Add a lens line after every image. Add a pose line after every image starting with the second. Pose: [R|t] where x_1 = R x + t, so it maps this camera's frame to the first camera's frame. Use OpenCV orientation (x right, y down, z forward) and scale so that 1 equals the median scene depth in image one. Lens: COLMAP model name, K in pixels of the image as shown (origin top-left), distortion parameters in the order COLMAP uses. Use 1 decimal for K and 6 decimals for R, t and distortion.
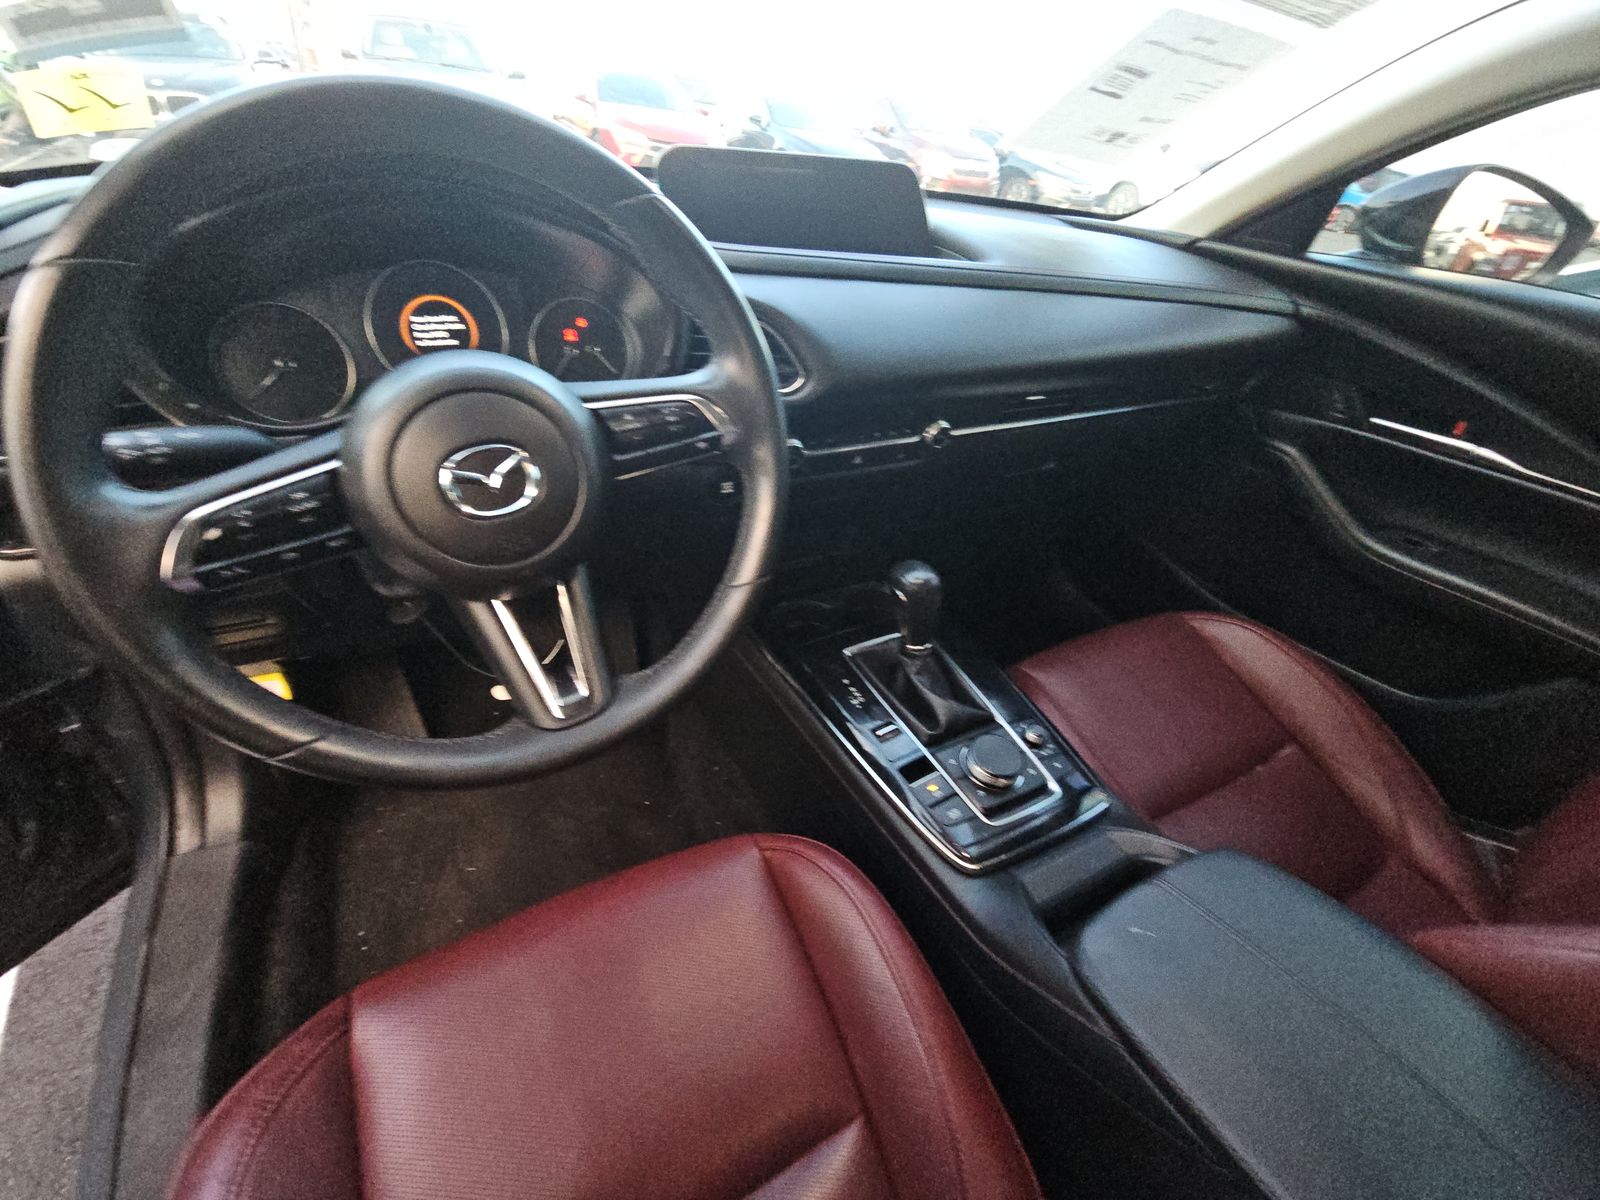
lens RADIAL K [[655.1, 0, 800.0], [0, 655.1, 600.0], [0, 0, 1]] dist [0.012795, -0.005461]
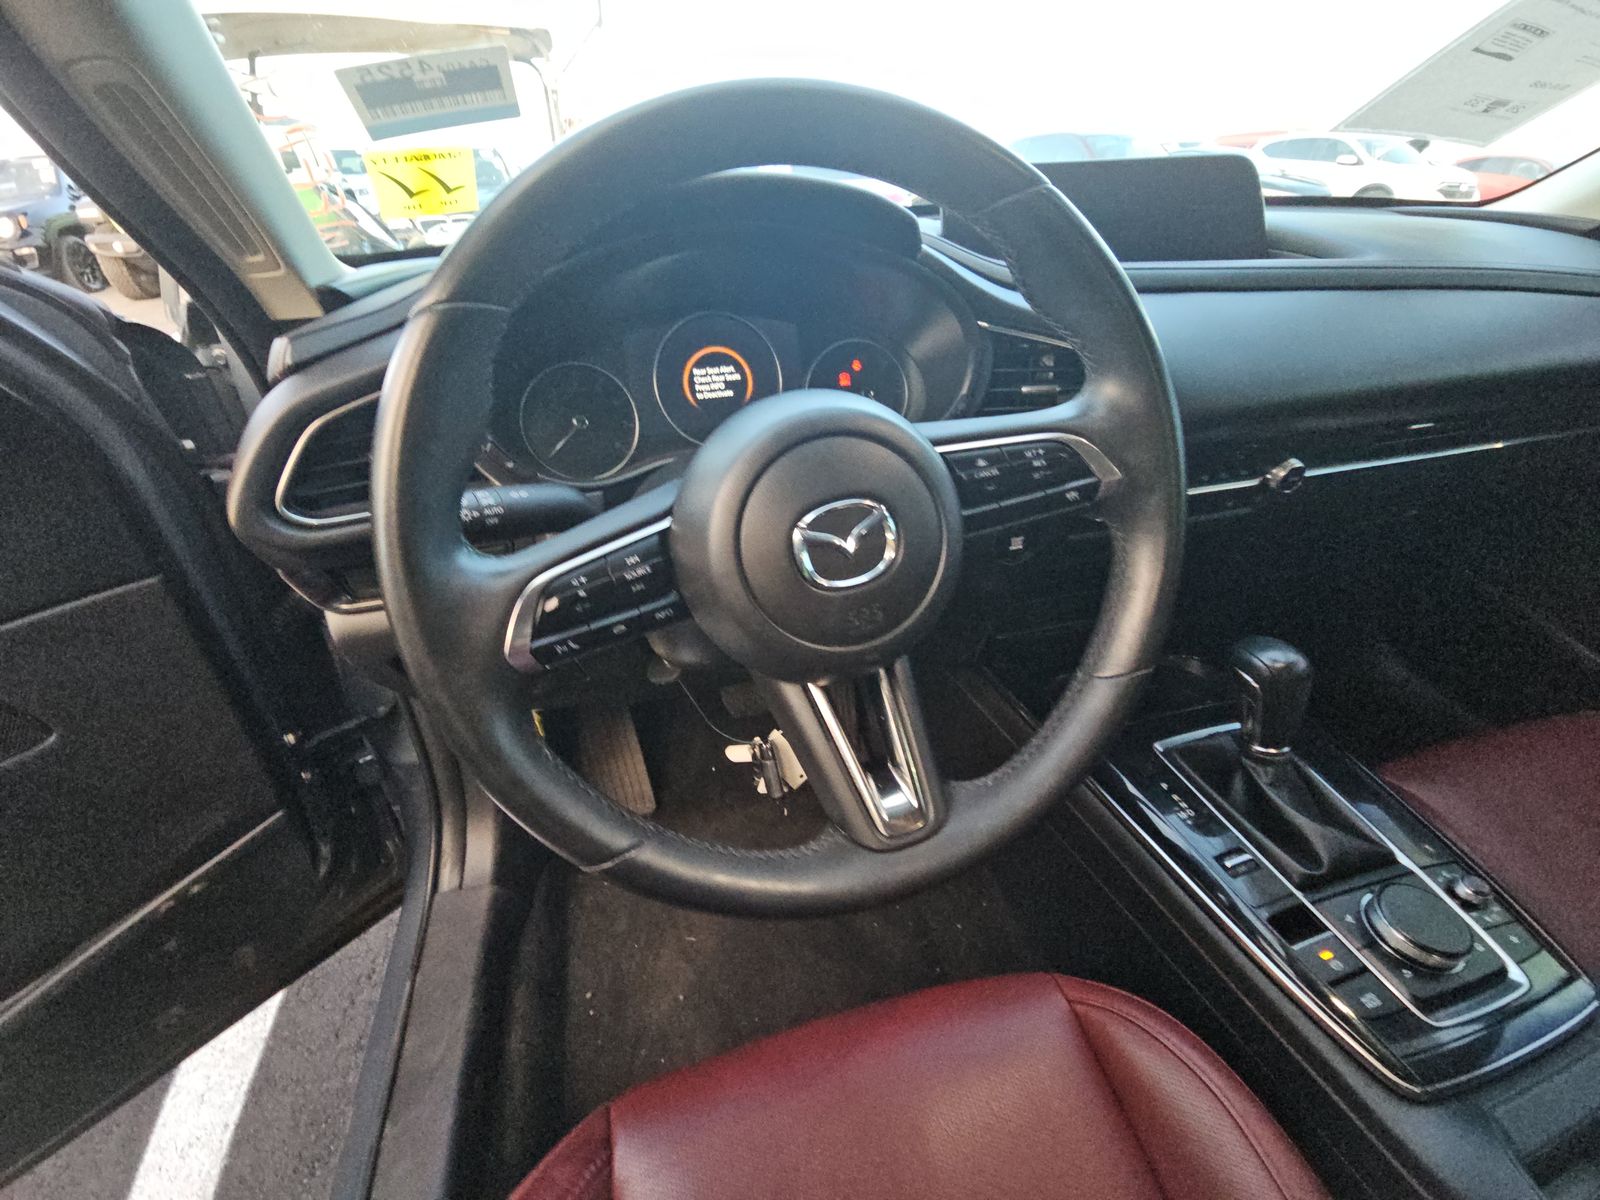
lens RADIAL K [[655.1, 0, 800.0], [0, 655.1, 600.0], [0, 0, 1]] dist [0.012795, -0.005461]
pose [[0.970239, 0.023289, -0.241025, -0.245116], [-0.040193, 0.997046, -0.065454, -0.042613], [0.238789, 0.073193, 0.968309, 0.156139]]
